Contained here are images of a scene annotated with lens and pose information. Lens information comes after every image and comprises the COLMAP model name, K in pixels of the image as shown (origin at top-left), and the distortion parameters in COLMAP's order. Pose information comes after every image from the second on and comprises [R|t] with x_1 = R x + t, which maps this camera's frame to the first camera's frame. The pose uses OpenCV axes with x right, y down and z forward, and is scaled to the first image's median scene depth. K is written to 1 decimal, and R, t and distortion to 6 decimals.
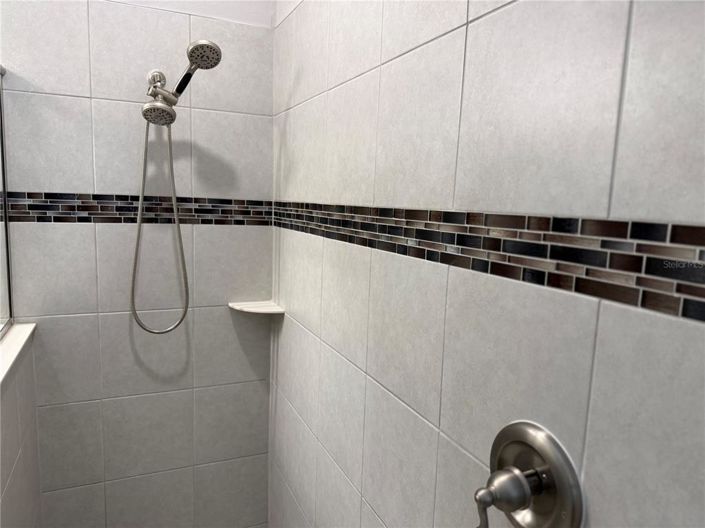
lens RADIAL K [[505.0, 0, 352.5], [0, 505.0, 264.0], [0, 0, 1]] dist [0.000475, -0.005891]
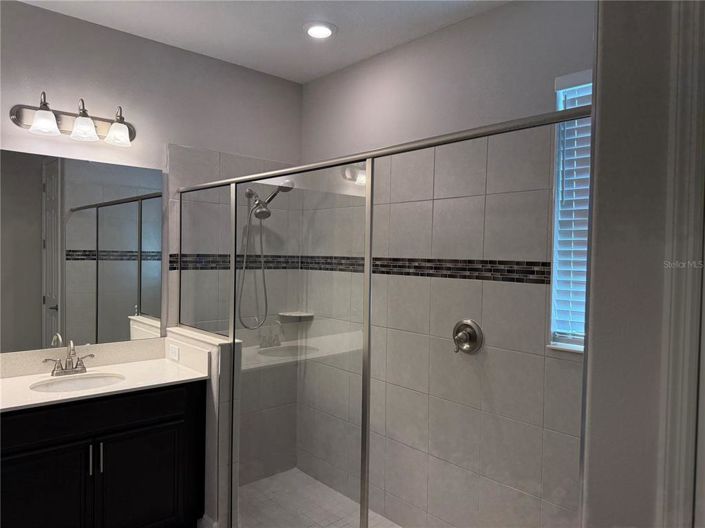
lens RADIAL K [[505.0, 0, 352.5], [0, 505.0, 264.0], [0, 0, 1]] dist [0.000475, -0.005891]
pose [[0.950811, -0.026502, 0.308636, -0.994426], [0.055847, 0.994673, -0.086637, 0.135098], [-0.304696, 0.099612, 0.947226, -1.432886]]
